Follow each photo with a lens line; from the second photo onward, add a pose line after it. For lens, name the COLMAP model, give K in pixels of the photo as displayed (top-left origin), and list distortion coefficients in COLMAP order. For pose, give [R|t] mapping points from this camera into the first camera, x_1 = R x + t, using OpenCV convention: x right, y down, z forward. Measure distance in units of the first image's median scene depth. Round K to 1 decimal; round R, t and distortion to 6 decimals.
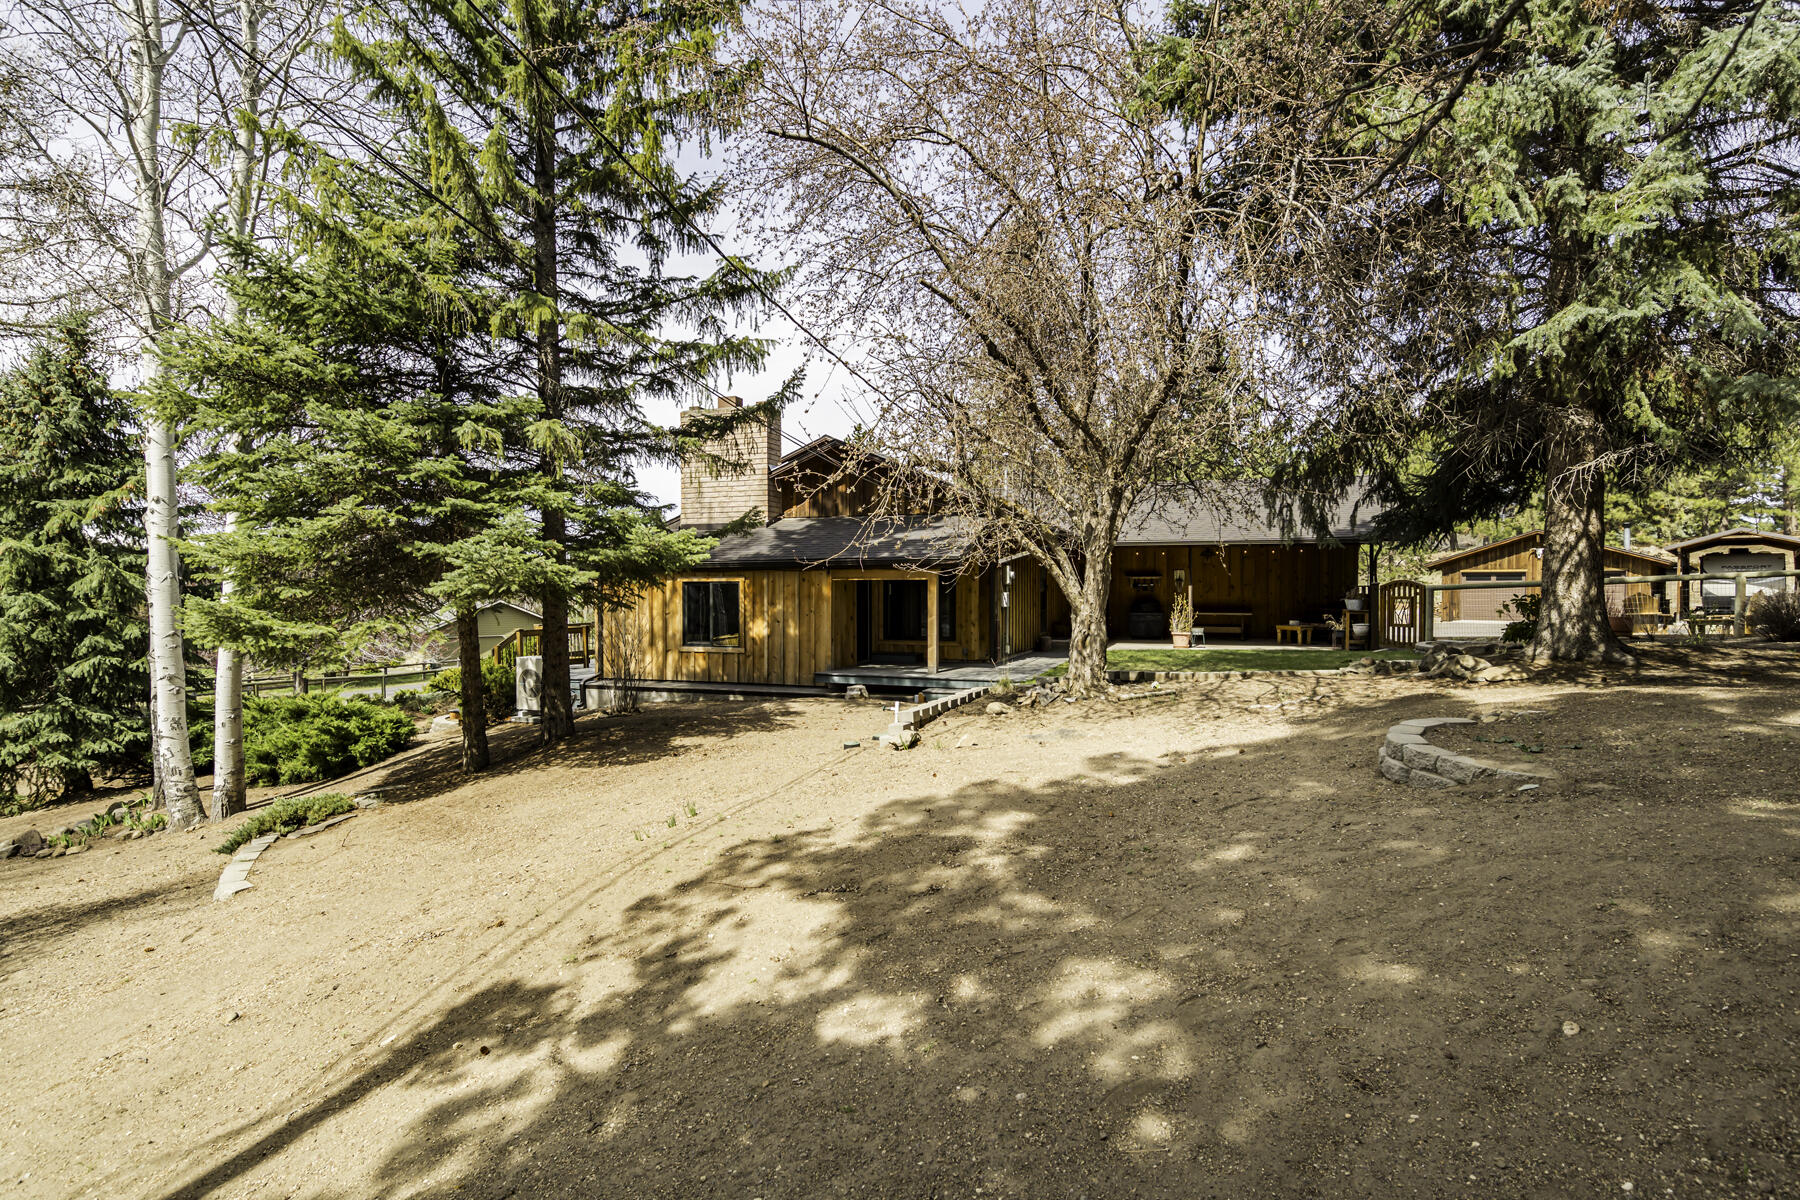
lens RADIAL K [[921.1, 0, 902.9], [0, 921.1, 596.1], [0, 0, 1]] dist [-0.006710, -0.000021]
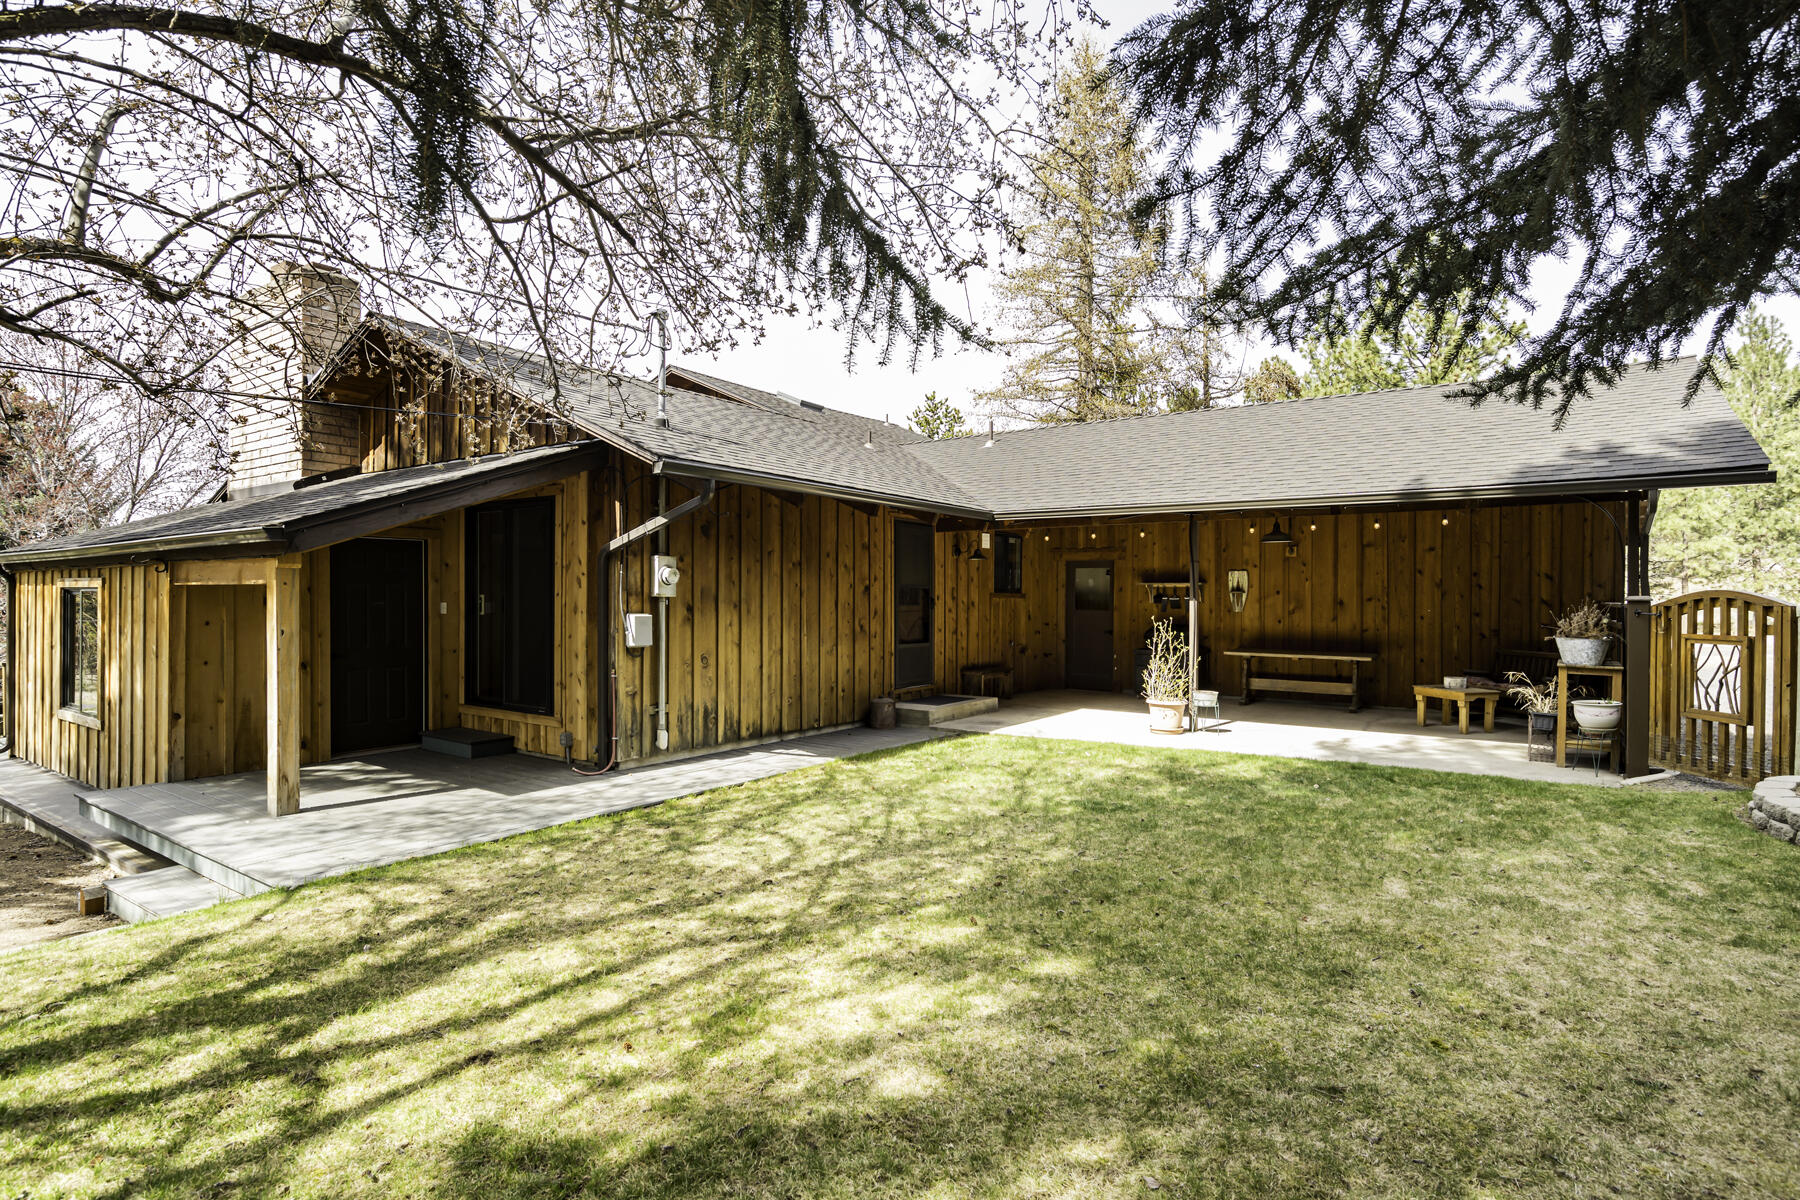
lens RADIAL K [[921.1, 0, 890.9], [0, 921.1, 601.3], [0, 0, 1]] dist [-0.006710, -0.000021]
pose [[0.971745, 0.011314, -0.235762, 0.281360], [-0.013442, 0.999882, -0.007421, -0.006465], [0.235650, 0.010380, 0.971782, 0.517622]]
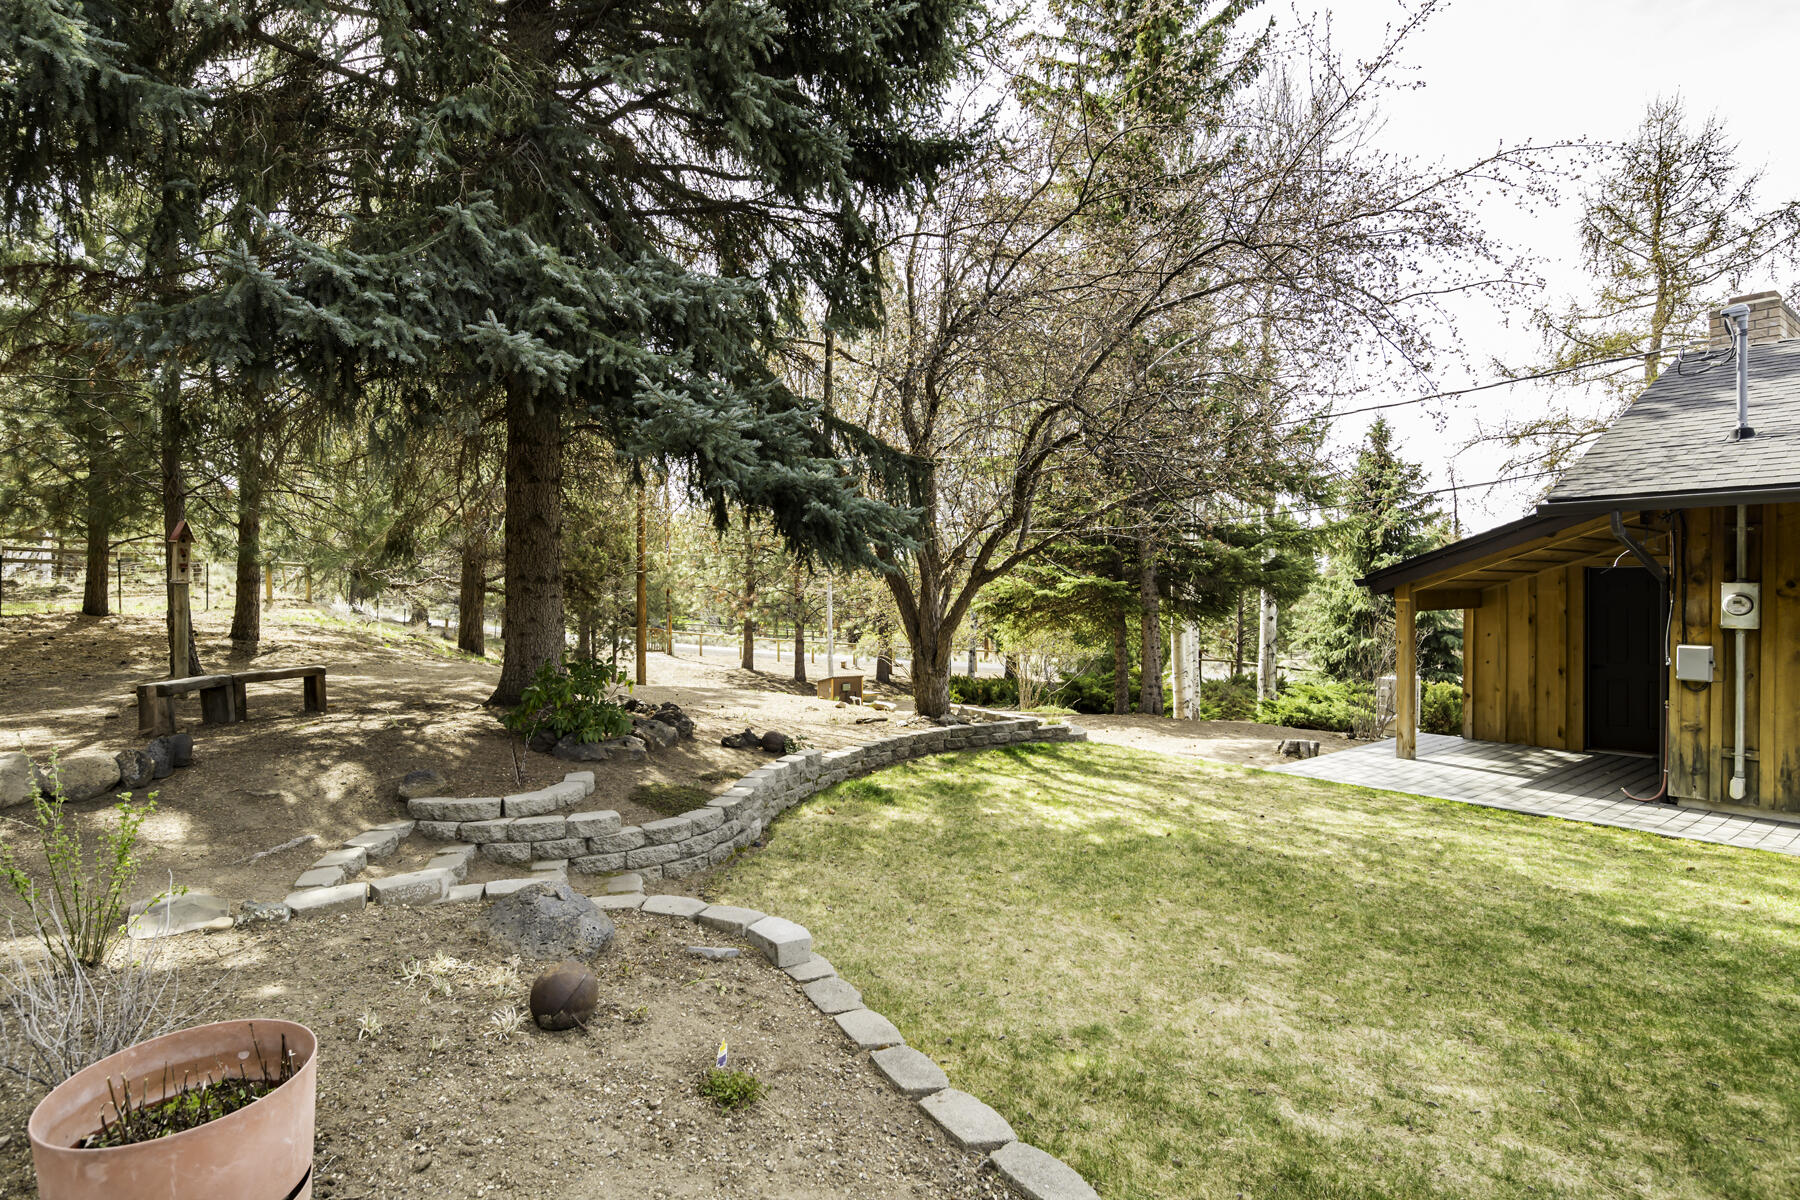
lens RADIAL K [[921.1, 0, 897.0], [0, 921.1, 595.2], [0, 0, 1]] dist [-0.006710, -0.000021]
pose [[-0.514360, 0.013497, -0.857468, 0.867353], [-0.002978, 0.999842, 0.017524, -0.051786], [0.857569, 0.011567, -0.514238, 1.068693]]
